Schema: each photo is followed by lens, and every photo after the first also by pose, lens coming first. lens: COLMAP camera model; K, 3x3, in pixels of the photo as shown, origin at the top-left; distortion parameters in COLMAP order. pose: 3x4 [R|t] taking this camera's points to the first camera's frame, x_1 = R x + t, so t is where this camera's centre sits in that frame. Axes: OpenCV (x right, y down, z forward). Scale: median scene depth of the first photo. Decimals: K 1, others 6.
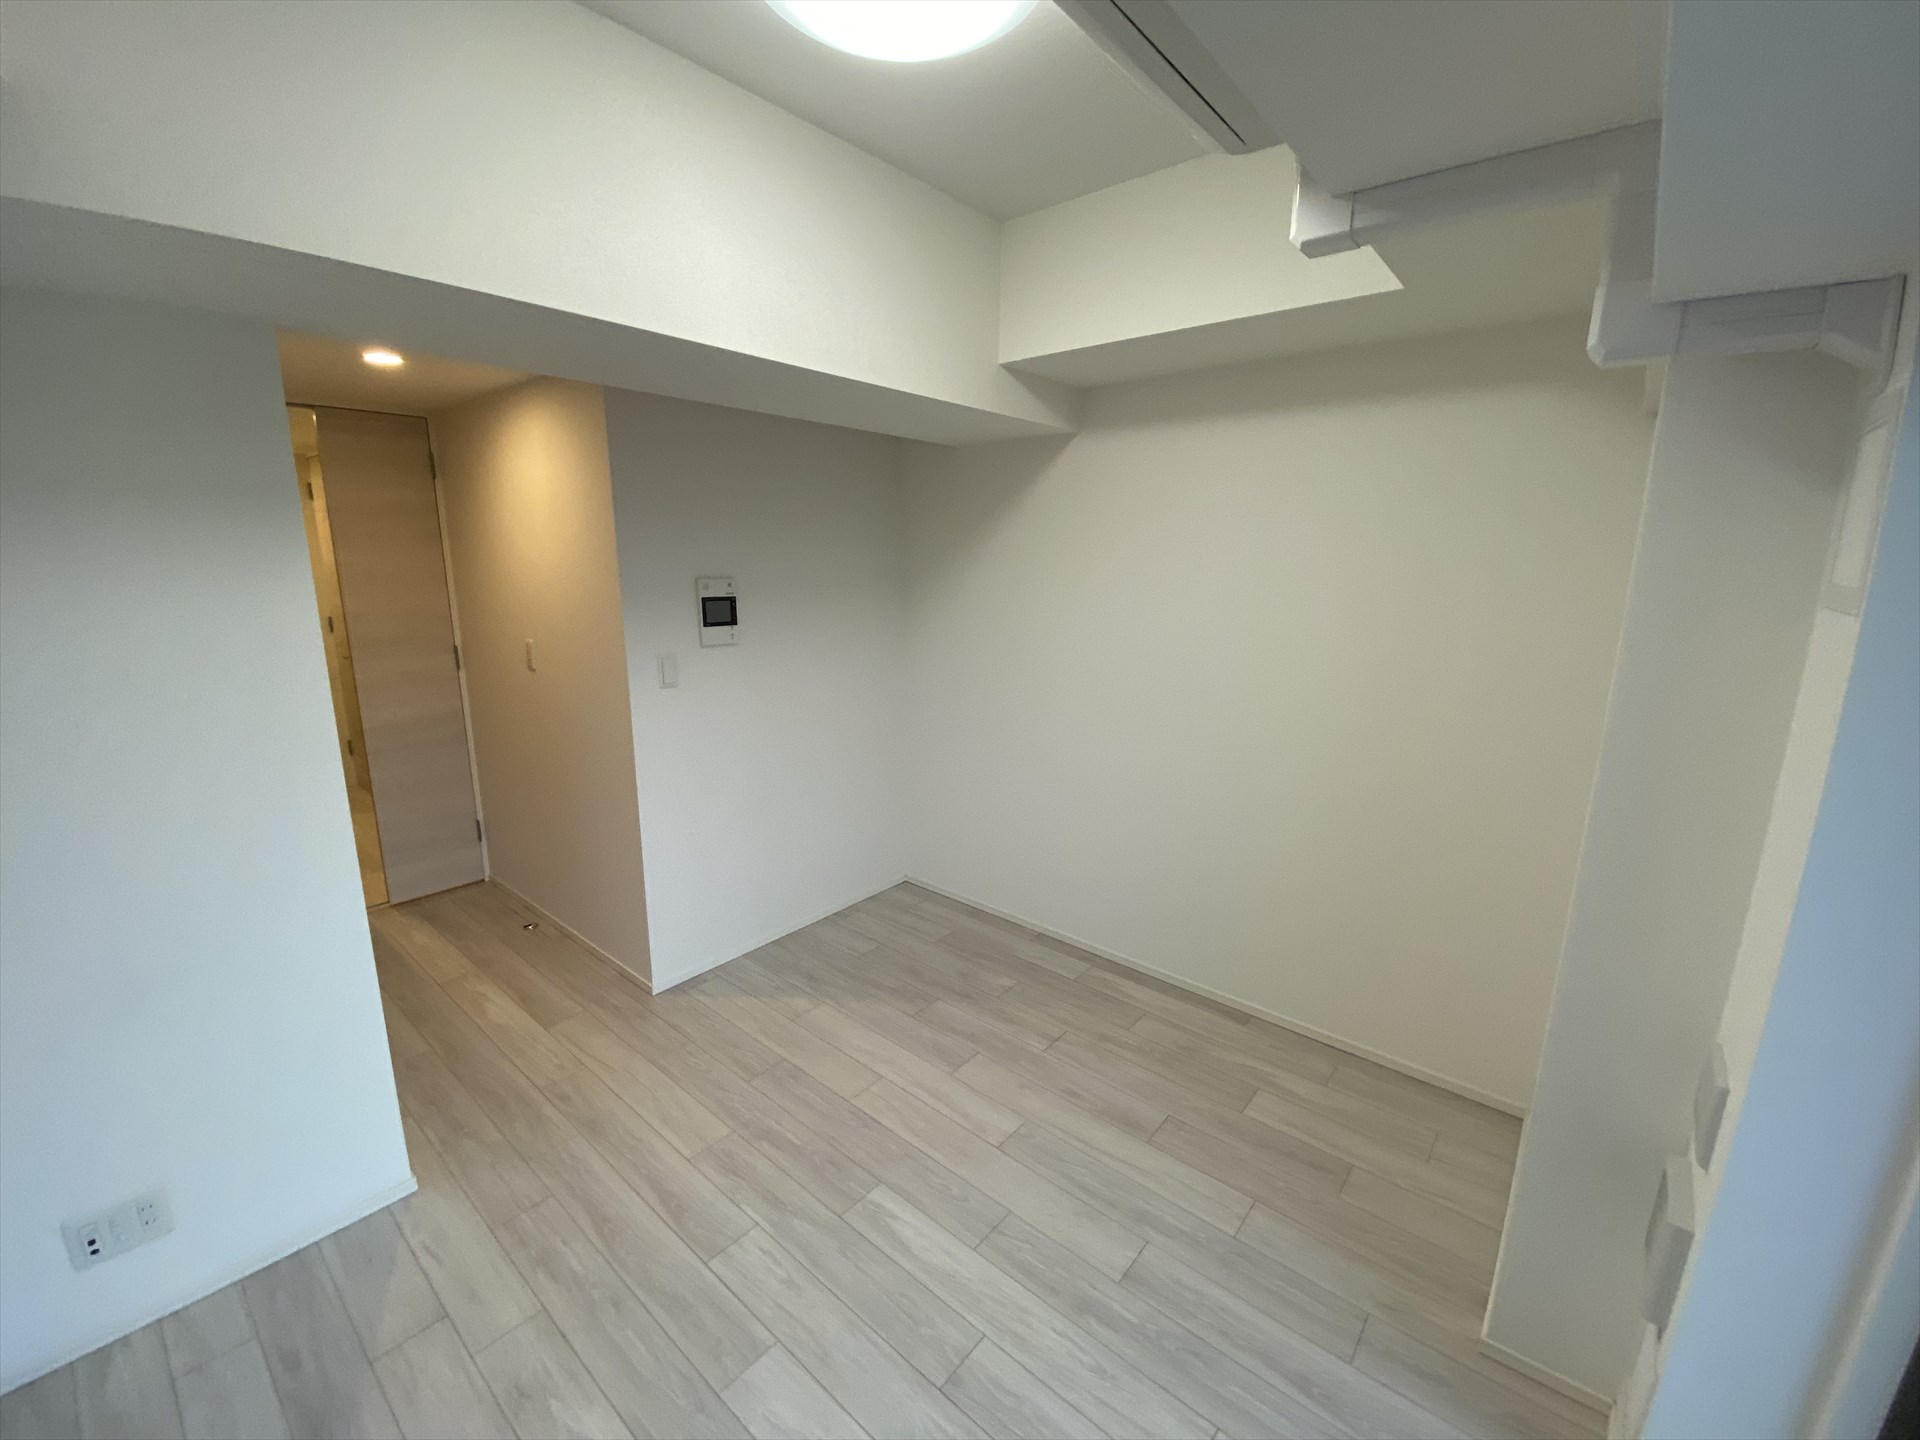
lens RADIAL K [[783.3, 0, 960.0], [0, 783.3, 720.0], [0, 0, 1]] dist [0.024410, -0.024573]
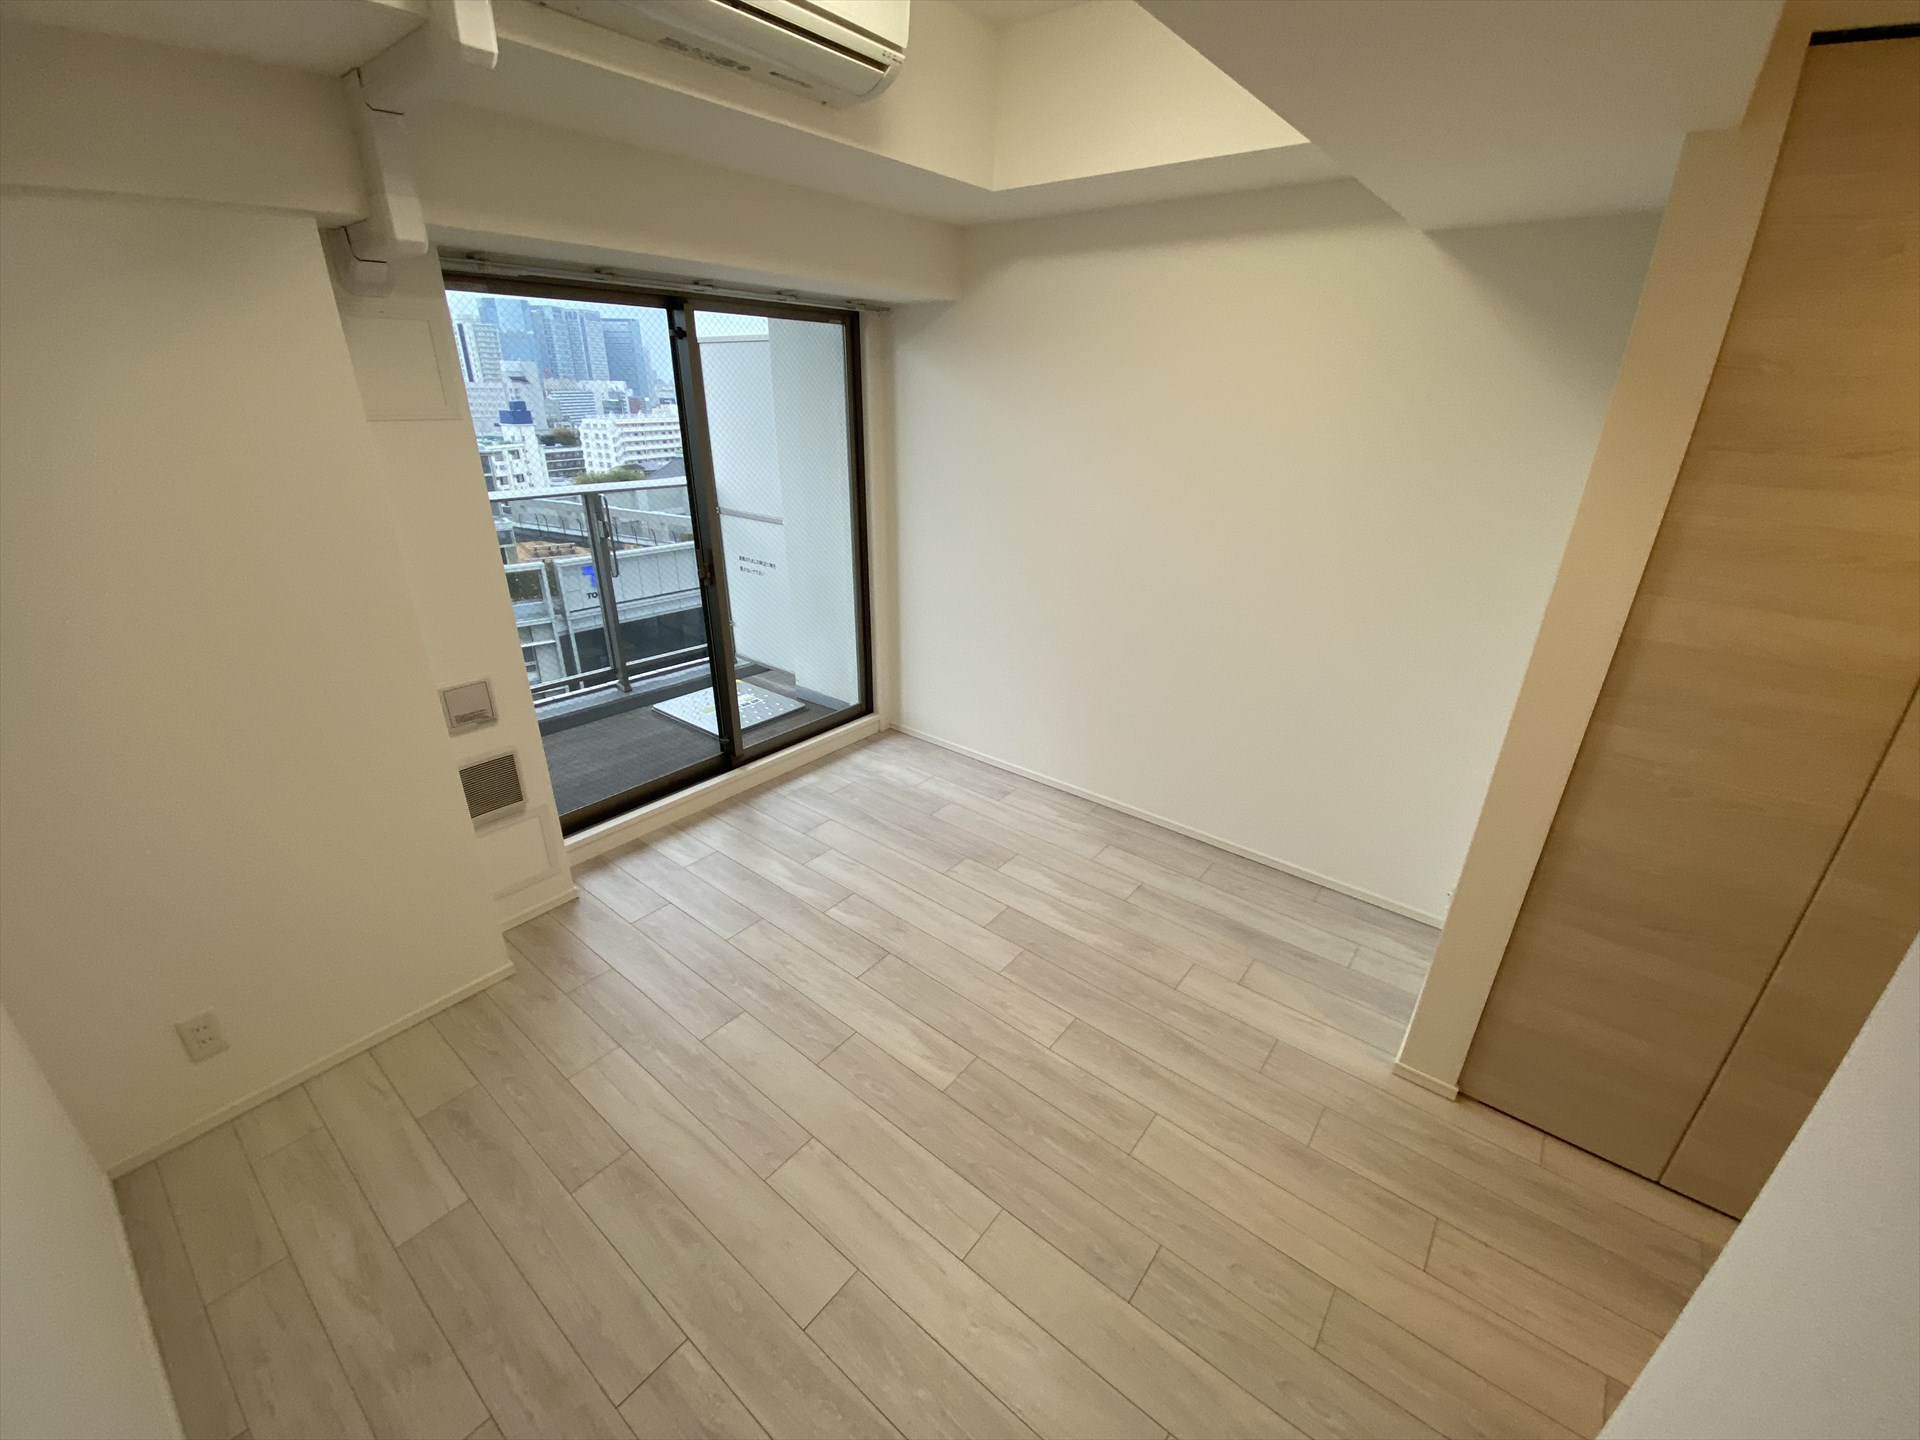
lens RADIAL K [[771.4, 0, 960.0], [0, 771.4, 720.0], [0, 0, 1]] dist [0.025250, -0.023659]
pose [[-0.999287, -0.009288, -0.036602, -0.081817], [-0.028828, 0.813708, 0.580559, -0.343431], [0.024391, 0.581200, -0.813395, 1.513223]]
